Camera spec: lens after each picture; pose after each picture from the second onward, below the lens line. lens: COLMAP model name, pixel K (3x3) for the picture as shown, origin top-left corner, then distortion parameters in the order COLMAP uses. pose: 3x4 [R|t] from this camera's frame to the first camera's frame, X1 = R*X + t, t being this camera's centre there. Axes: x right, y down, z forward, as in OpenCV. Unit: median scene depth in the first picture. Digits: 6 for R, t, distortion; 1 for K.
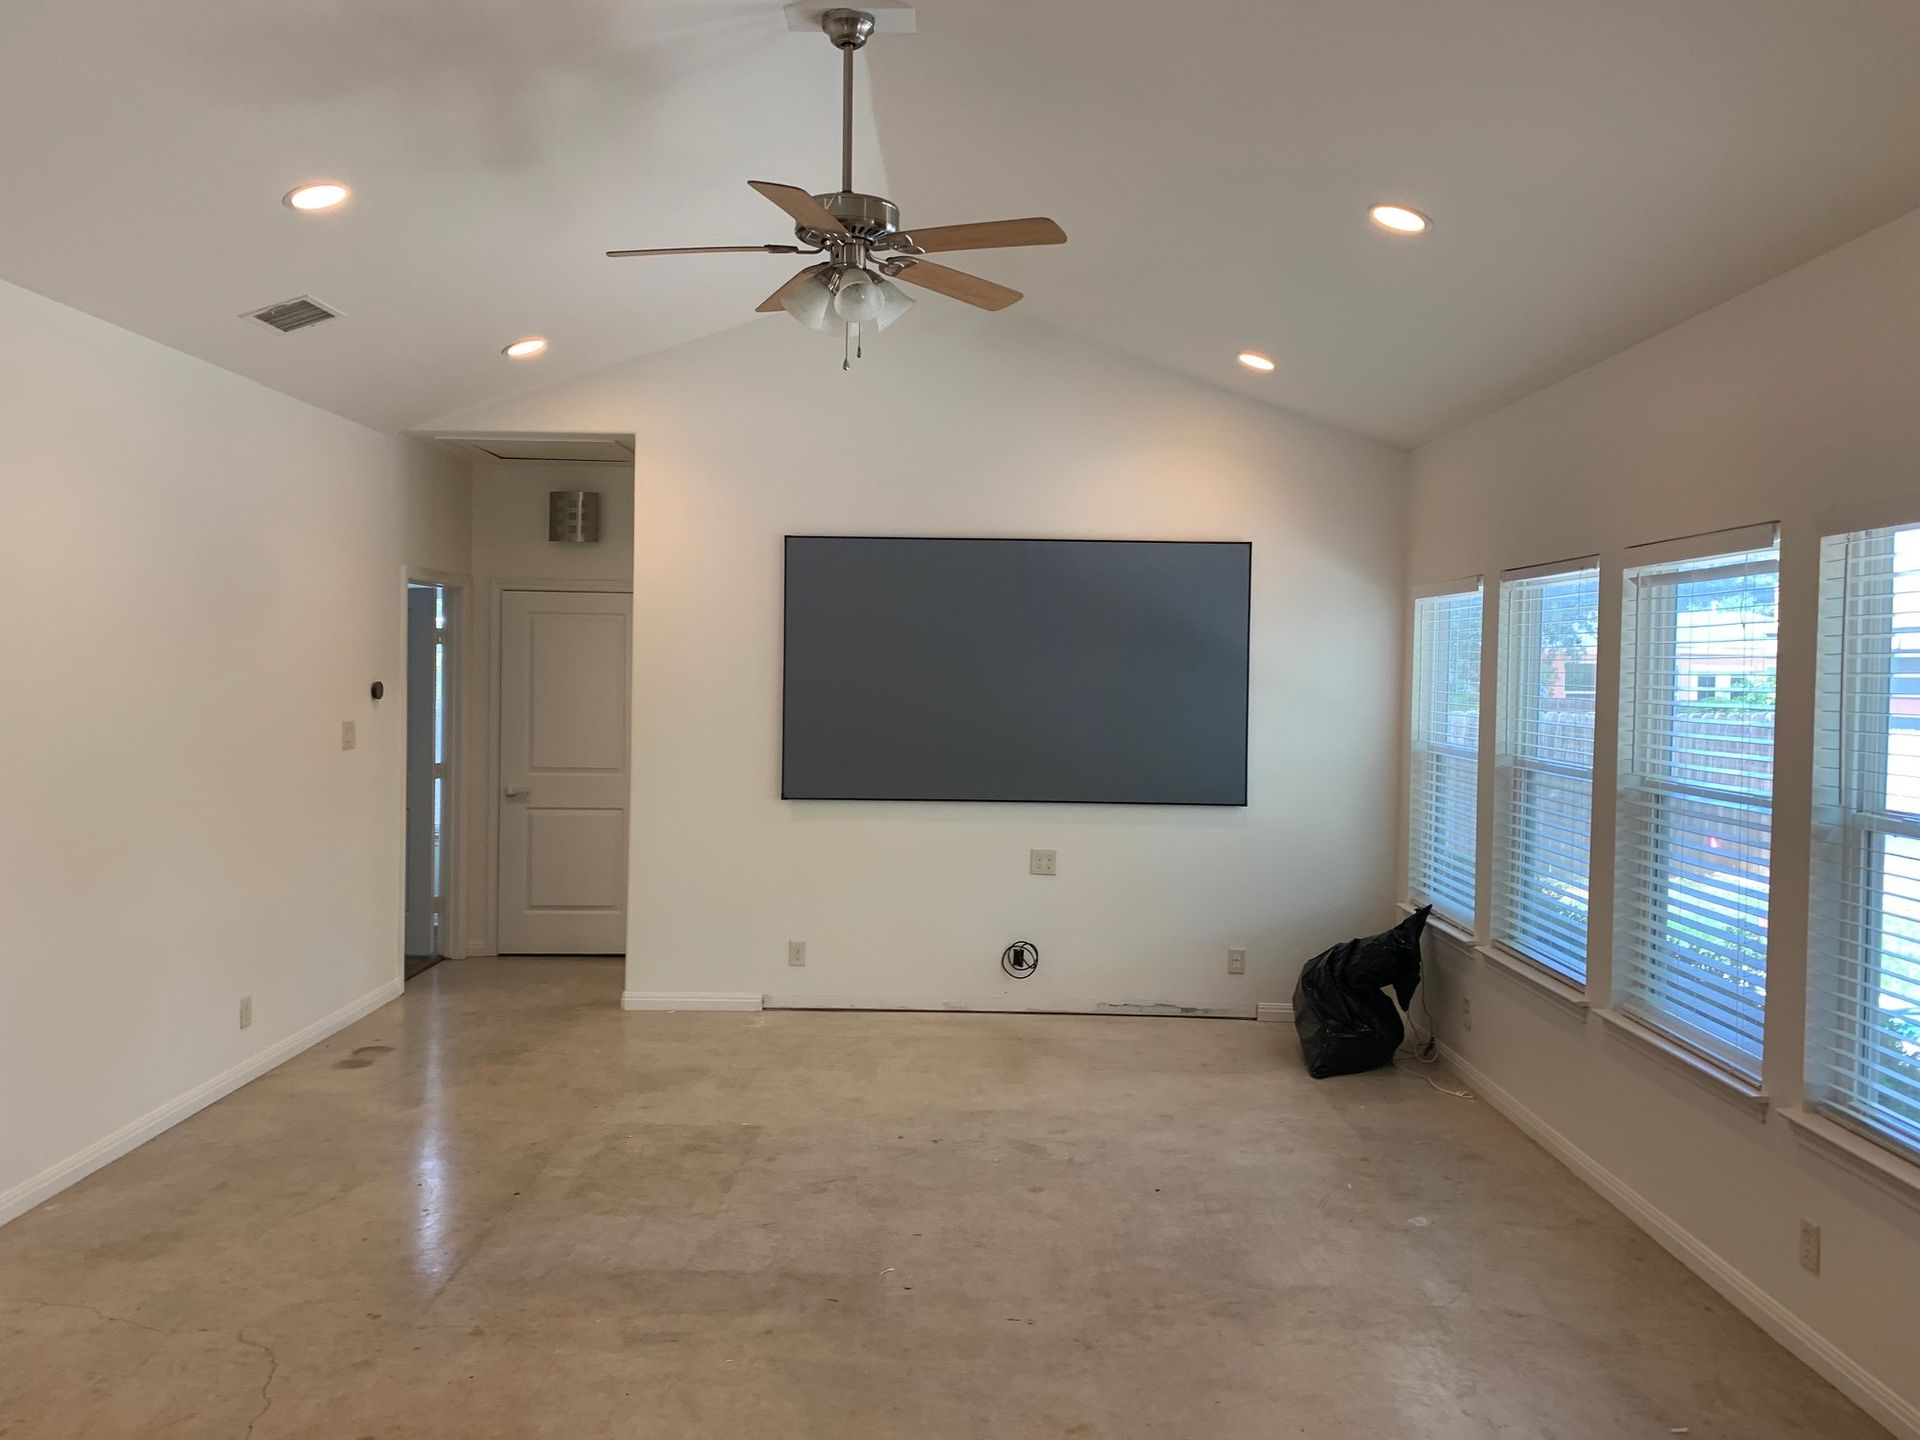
lens RADIAL K [[1476.3, 0, 952.4], [0, 1476.3, 725.4], [0, 0, 1]] dist [0.005270, -0.020357]
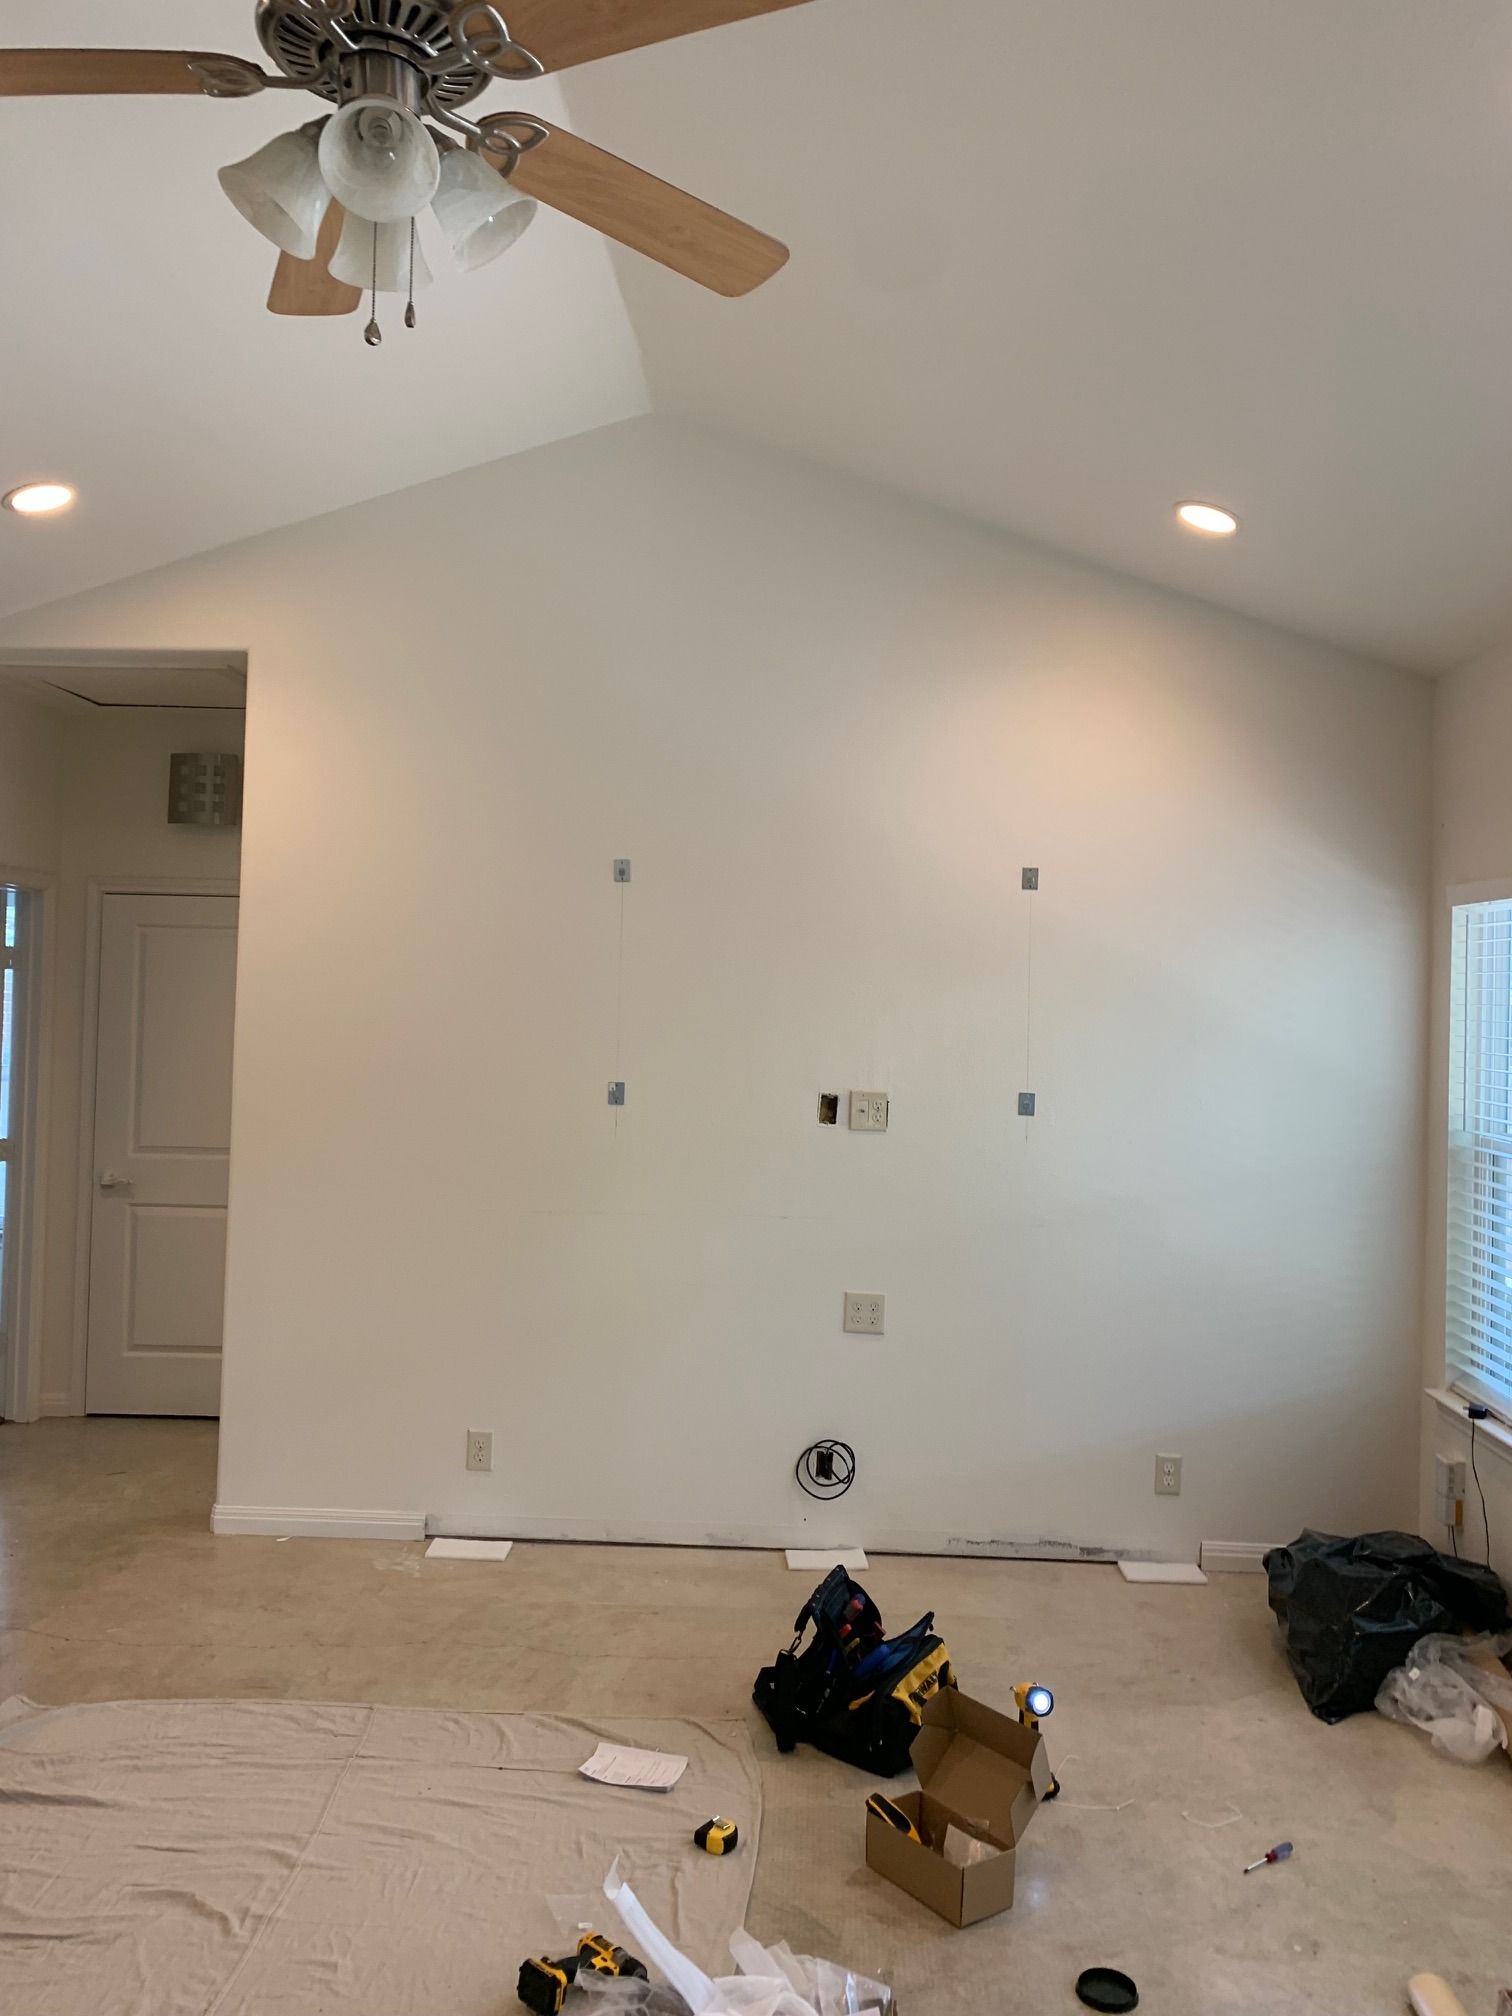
lens RADIAL K [[1550.1, 0, 760.4], [0, 1550.1, 994.3], [0, 0, 1]] dist [0.005270, -0.020357]
pose [[0.999515, 0.007866, -0.030121, 0.035777], [-0.009264, 0.998872, -0.046581, -0.013951], [0.029720, 0.046838, 0.998460, 0.320376]]
